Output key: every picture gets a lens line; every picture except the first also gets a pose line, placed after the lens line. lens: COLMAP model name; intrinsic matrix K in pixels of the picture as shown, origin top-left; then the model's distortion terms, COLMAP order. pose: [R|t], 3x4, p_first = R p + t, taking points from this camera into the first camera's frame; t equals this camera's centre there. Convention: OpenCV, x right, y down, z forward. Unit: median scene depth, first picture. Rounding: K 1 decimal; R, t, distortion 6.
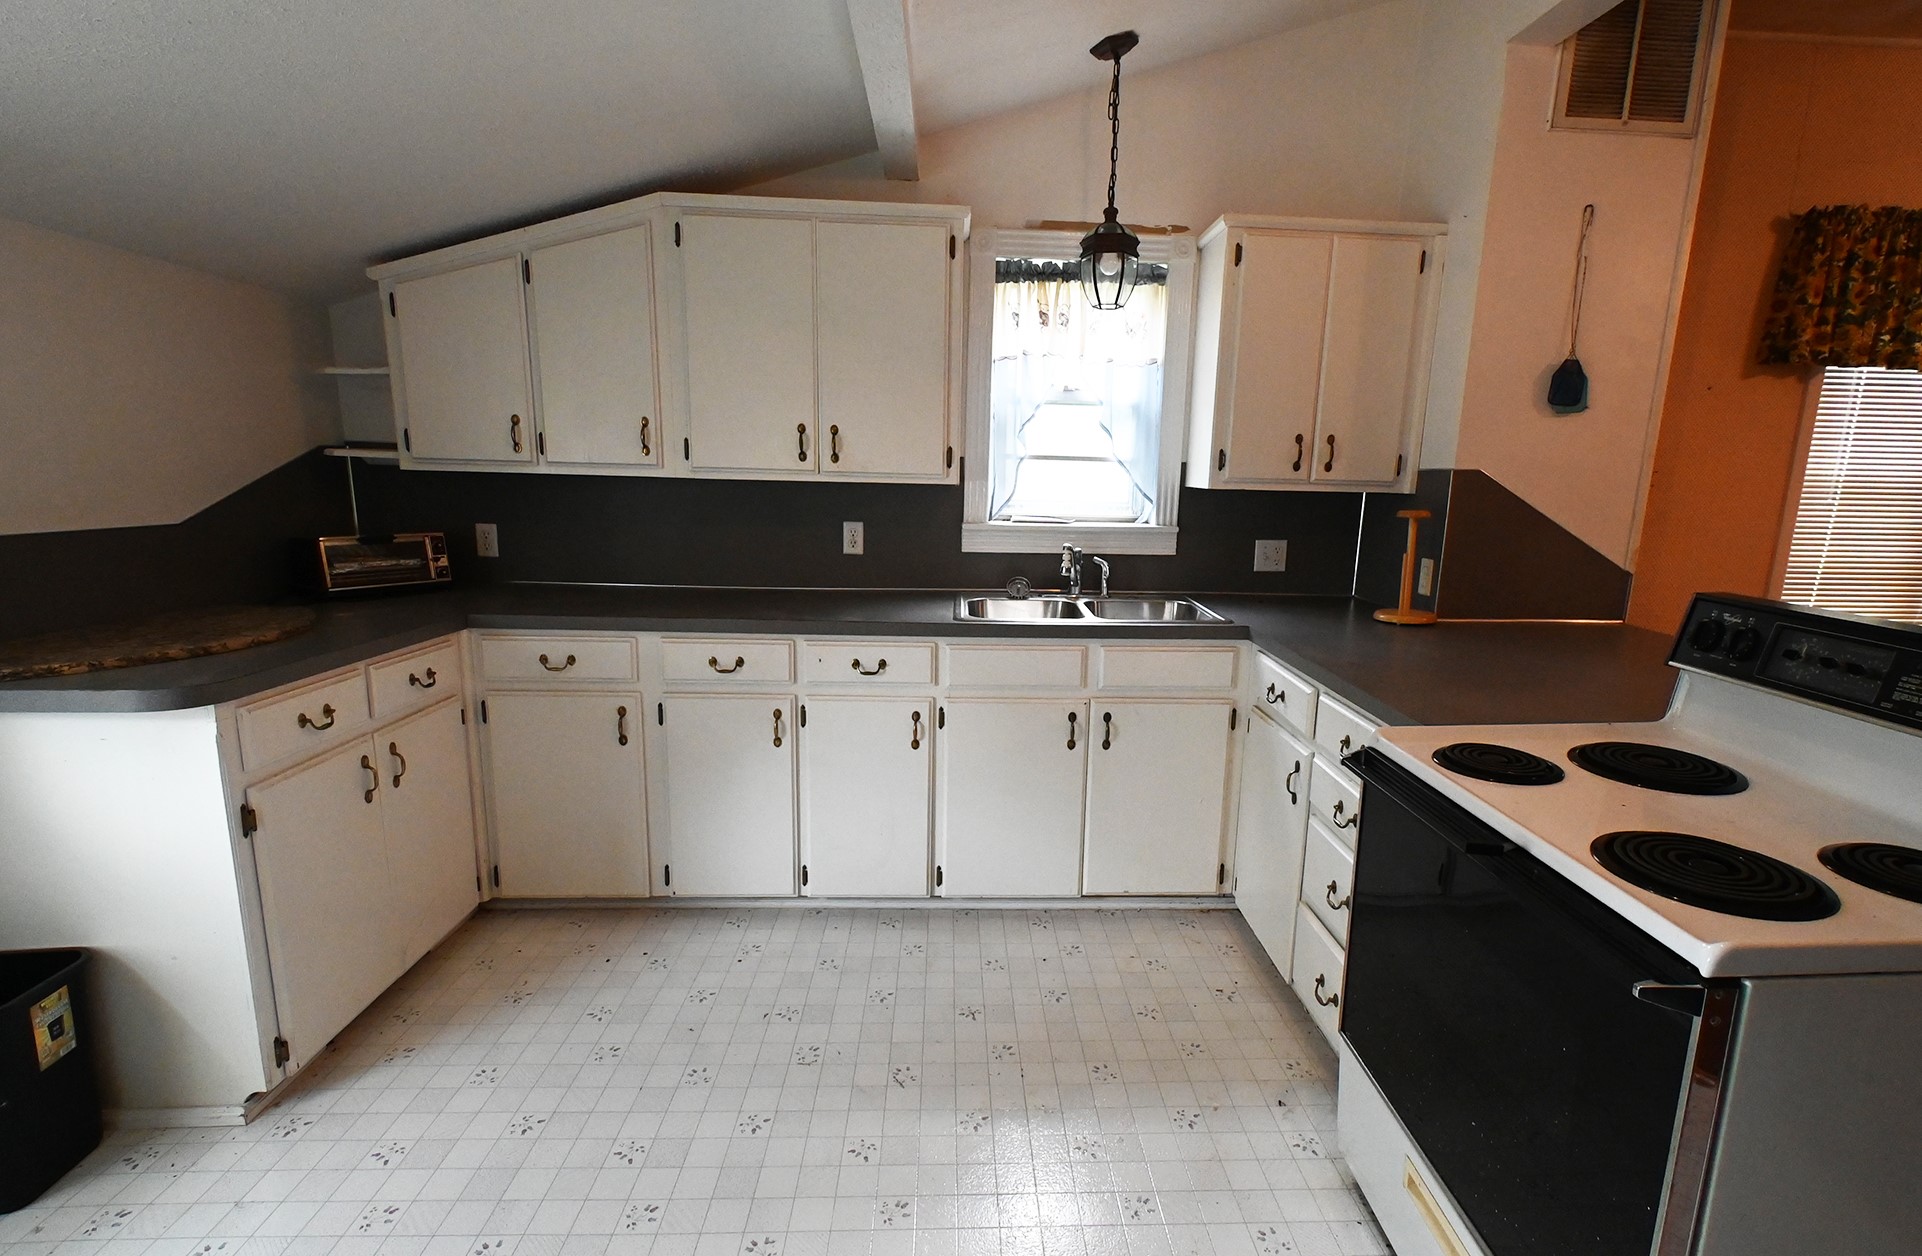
lens RADIAL K [[894.1, 0, 1003.8], [0, 894.1, 636.5], [0, 0, 1]] dist [0.008407, -0.002327]
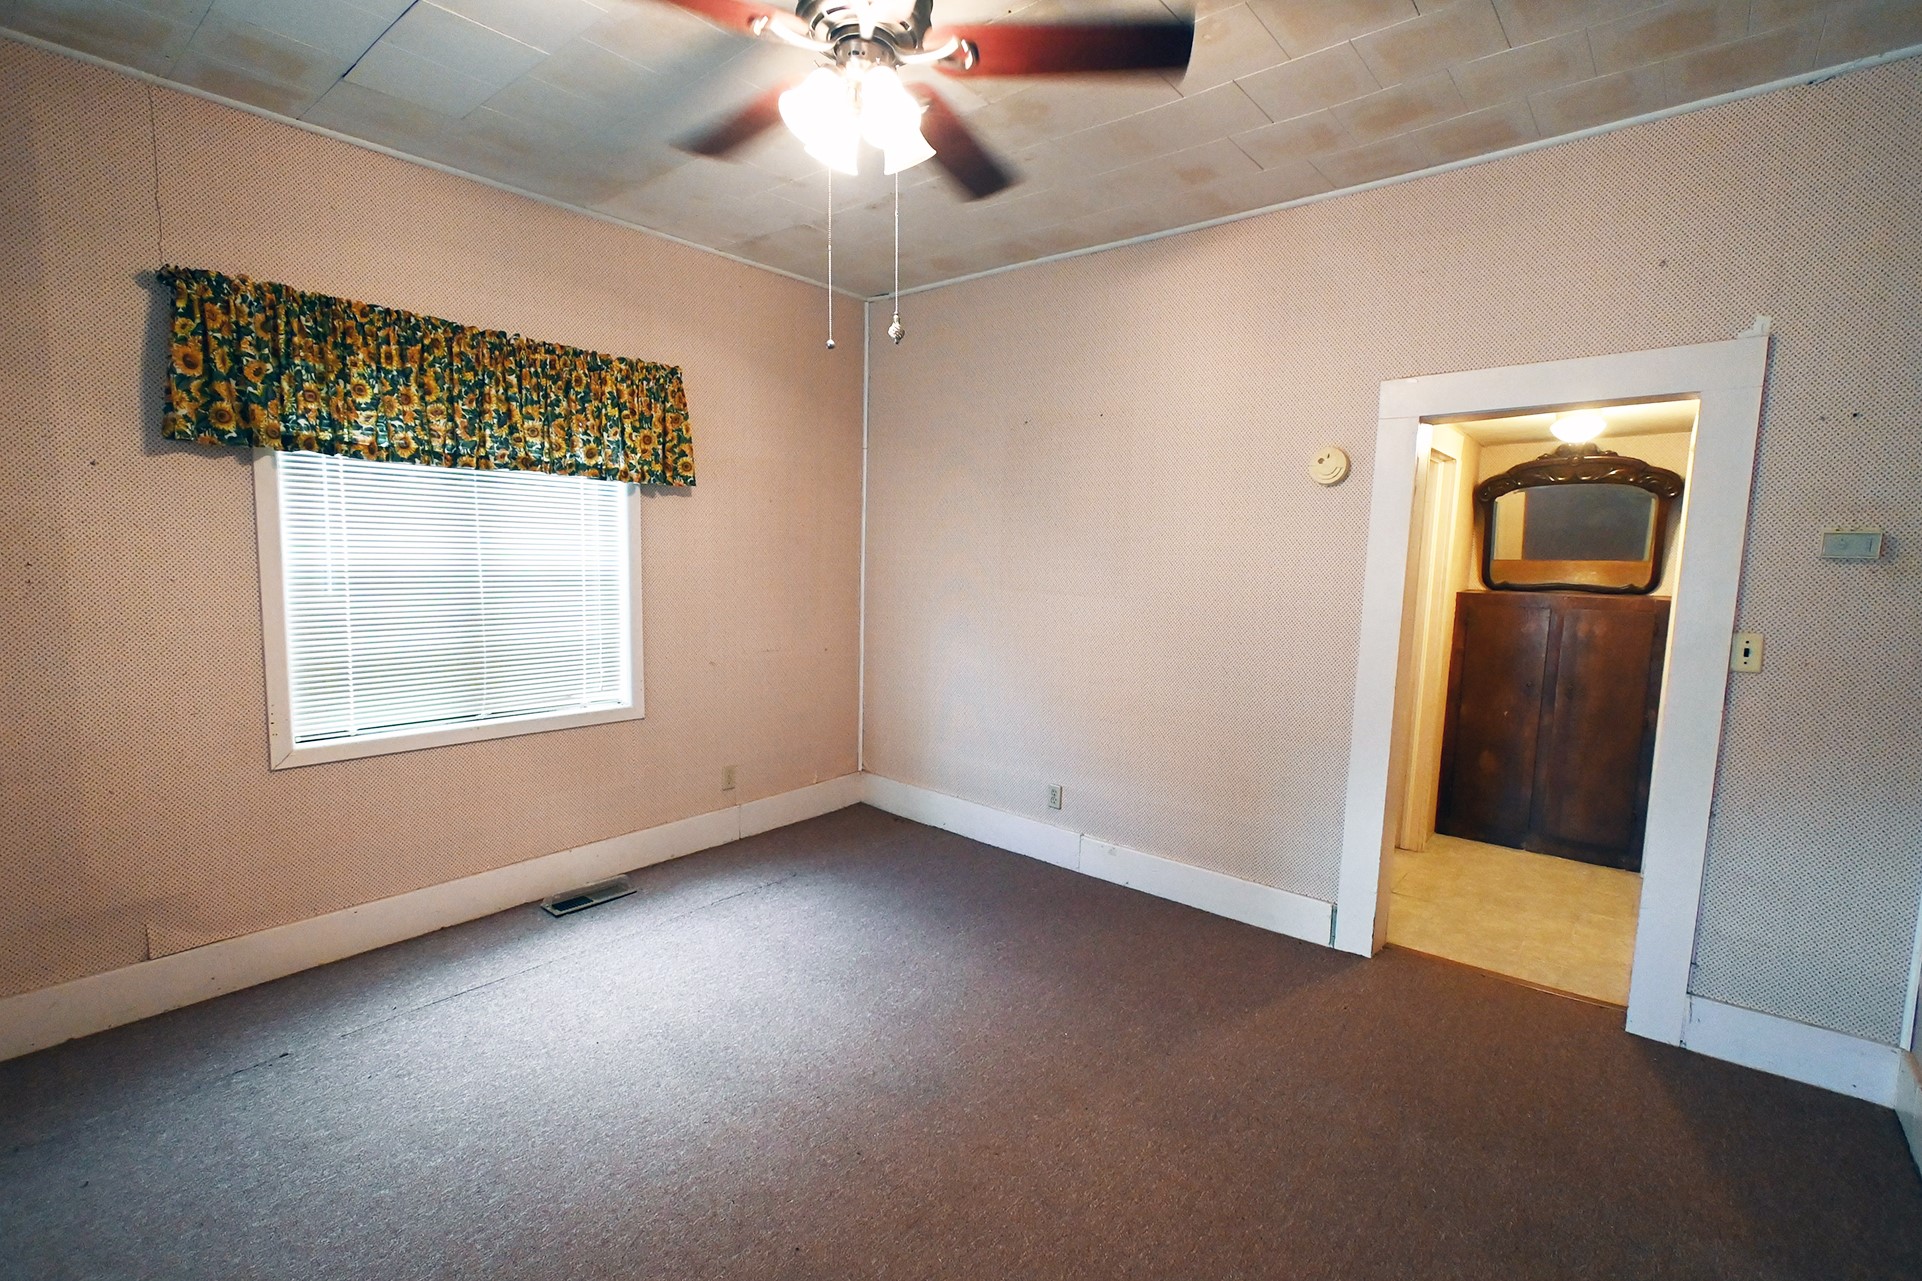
lens RADIAL K [[849.8, 0, 977.3], [0, 849.8, 648.3], [0, 0, 1]] dist [0.007161, -0.001844]
pose [[0.686652, -0.085147, 0.721983, 0.901943], [0.127331, 0.991852, -0.004126, -0.002739], [-0.715749, 0.094764, 0.691898, -0.118672]]
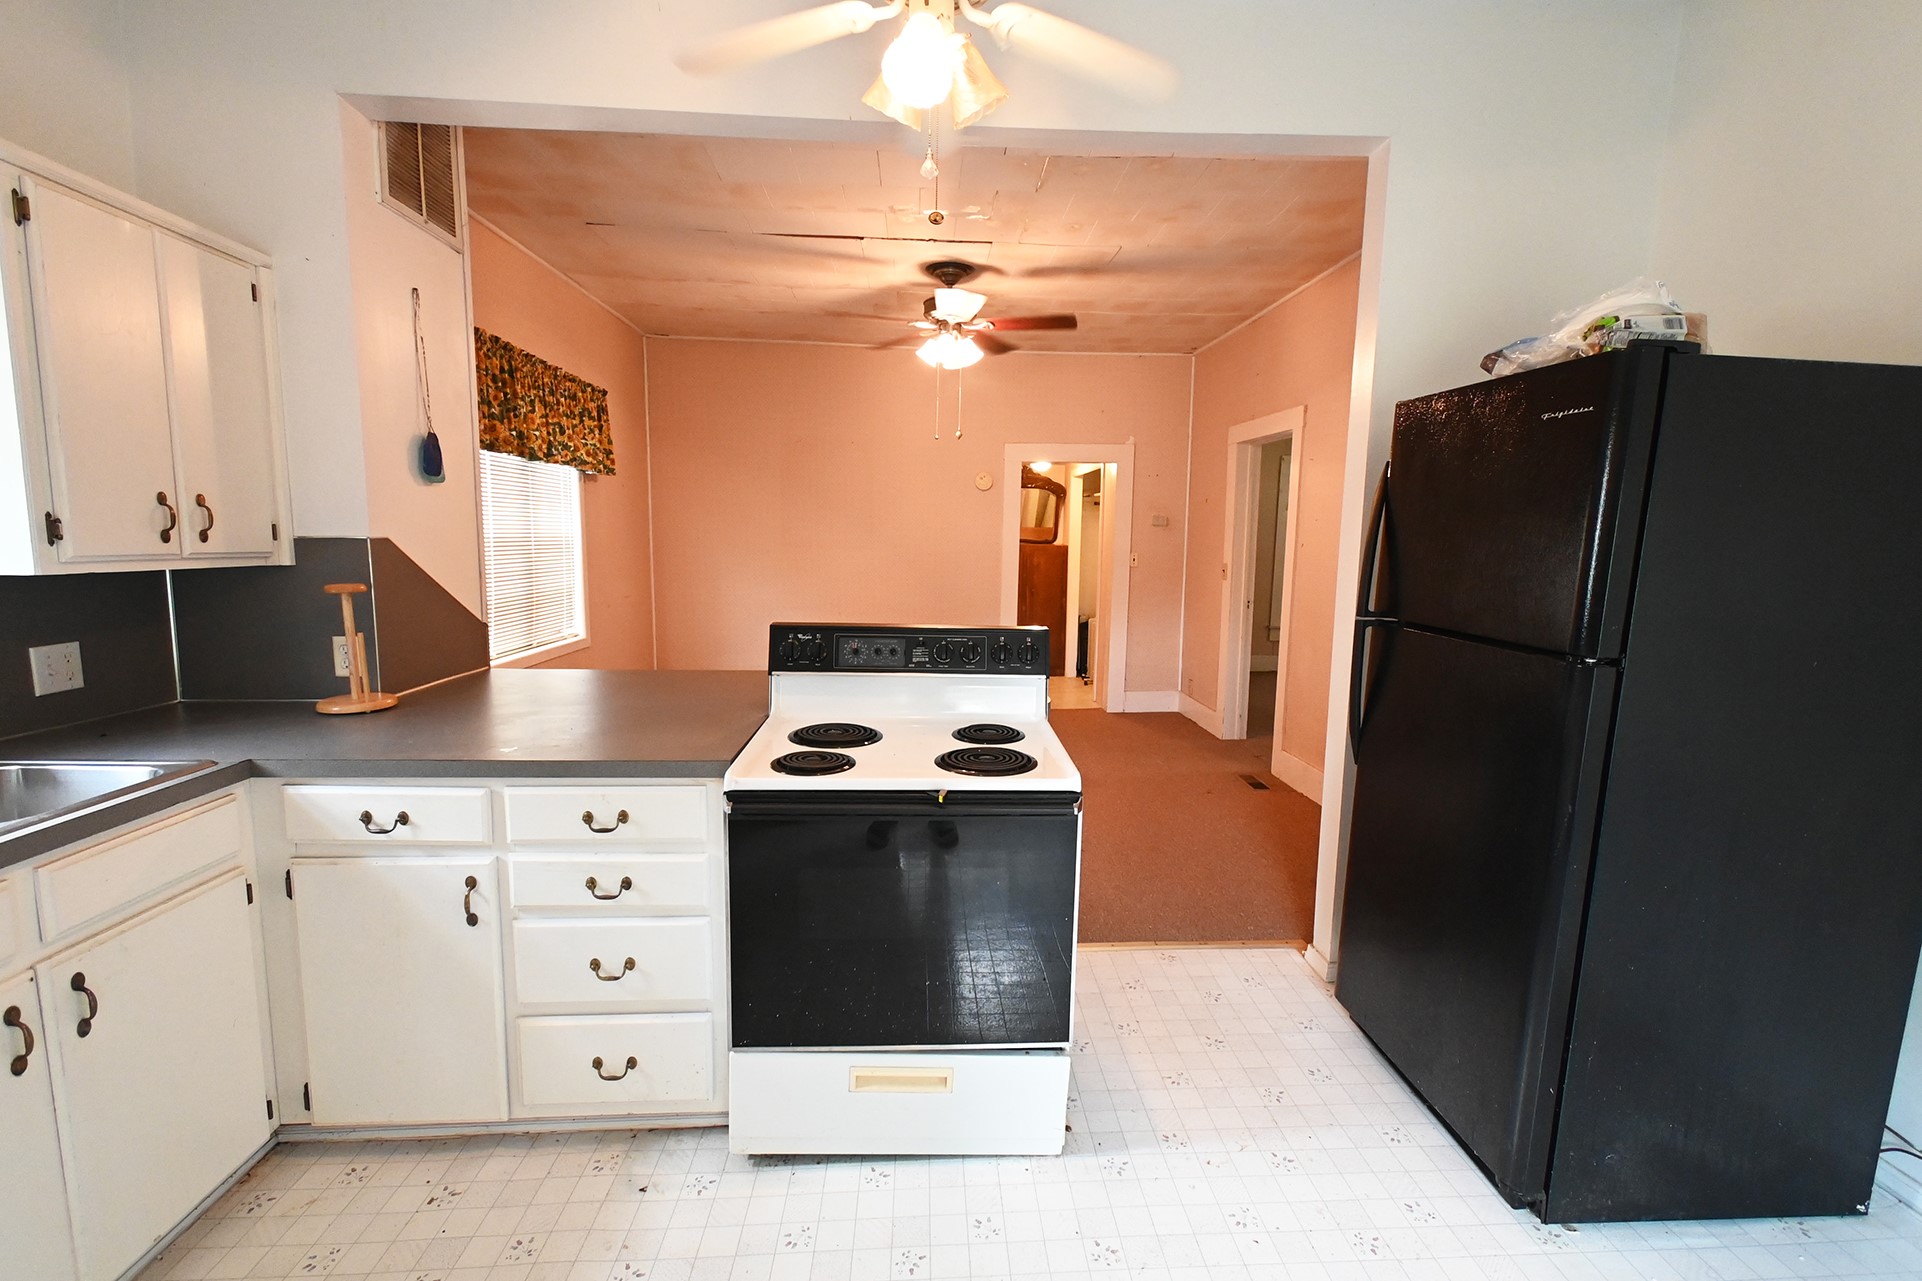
lens RADIAL K [[849.8, 0, 971.8], [0, 849.8, 646.9], [0, 0, 1]] dist [0.007161, -0.001844]
pose [[-0.001234, -0.149397, 0.988777, -0.388238], [0.172608, 0.973904, 0.147365, -0.098738], [-0.984990, 0.170853, 0.024585, 0.383133]]
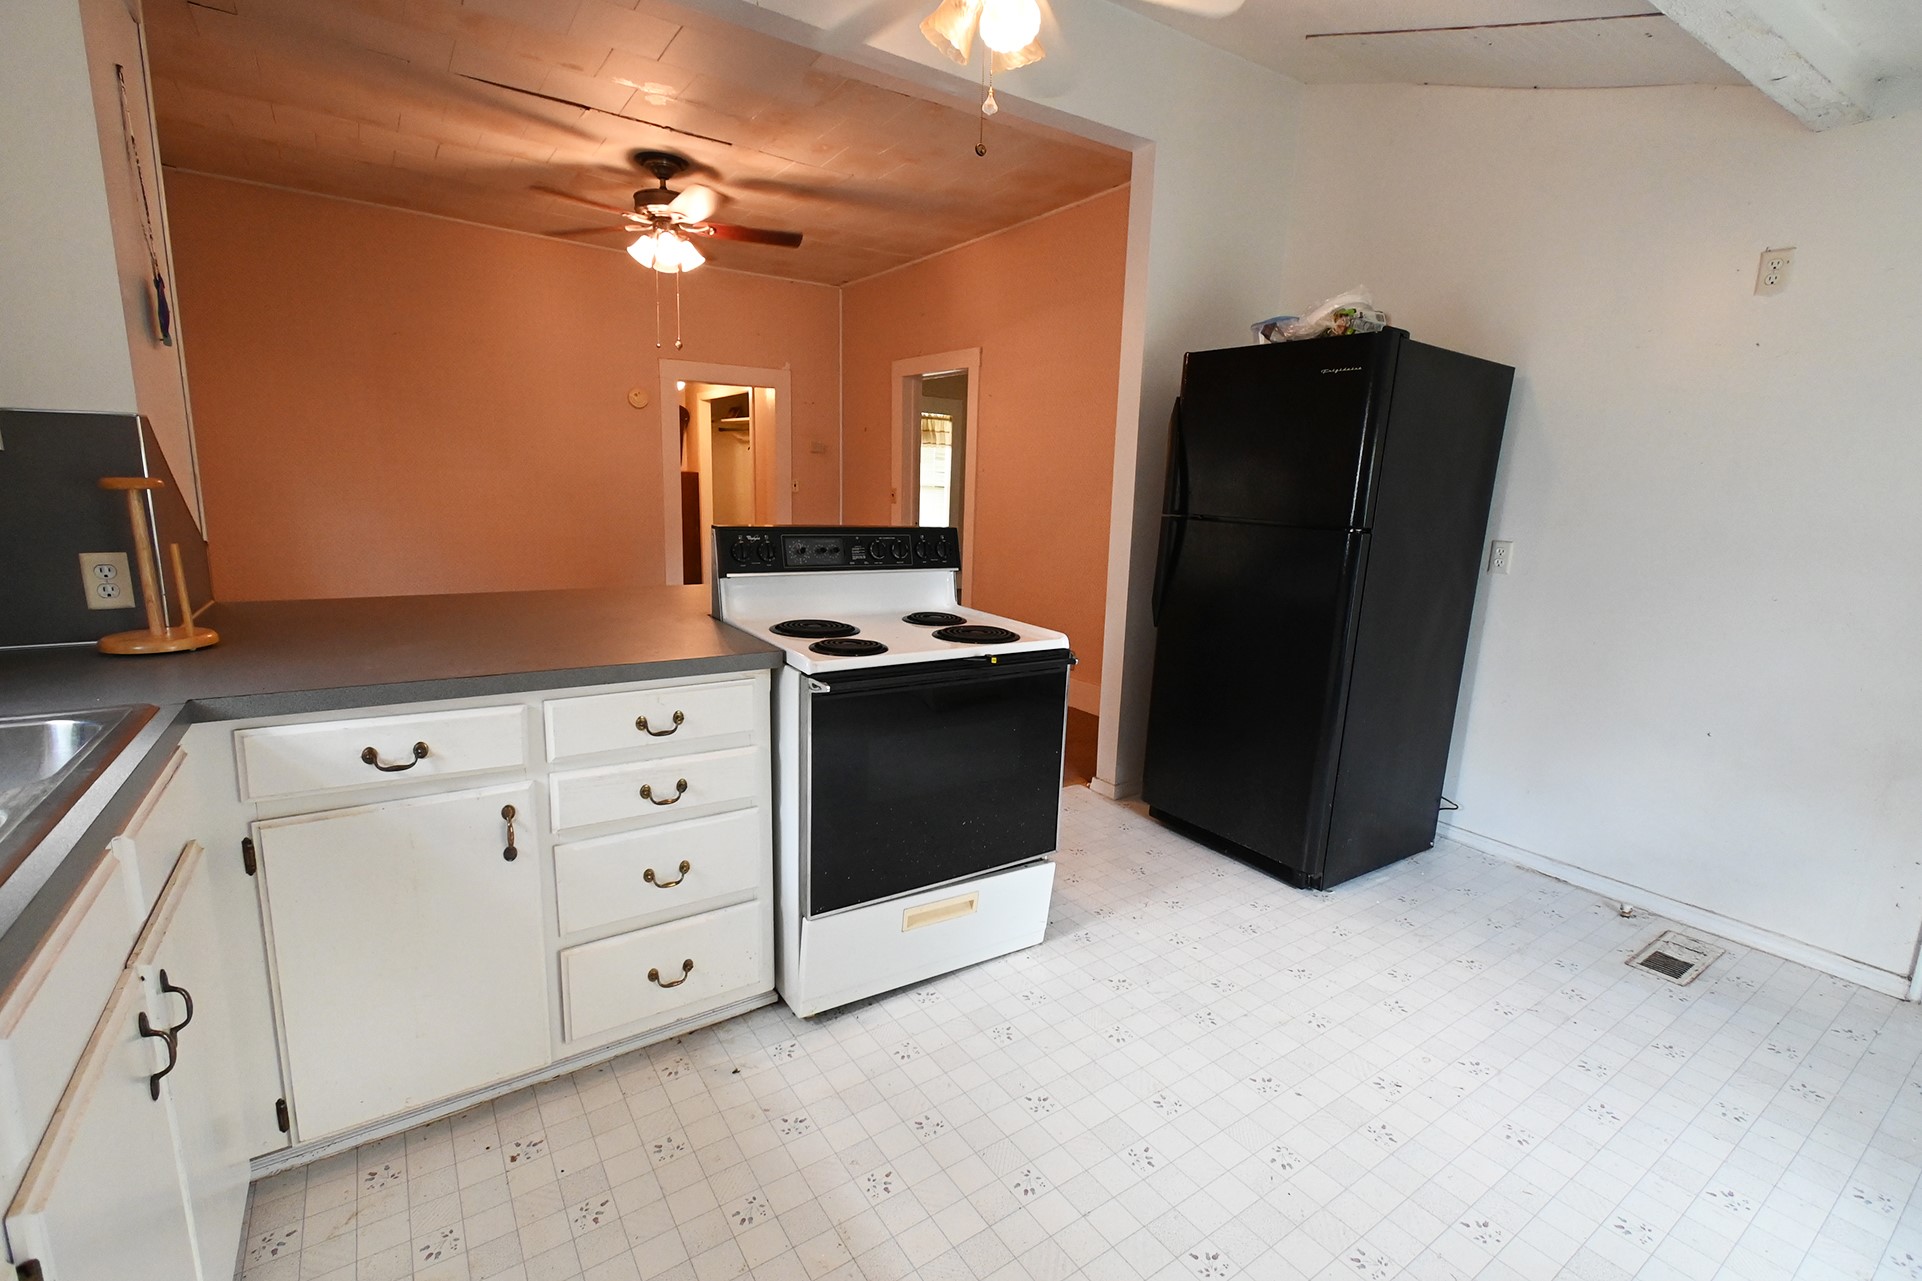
lens RADIAL K [[849.8, 0, 969.5], [0, 849.8, 646.9], [0, 0, 1]] dist [0.007161, -0.001844]
pose [[-0.516846, -0.196800, 0.833151, -0.391848], [0.118770, 0.947322, 0.297448, -0.137306], [-0.847799, 0.252688, -0.466245, 0.812041]]
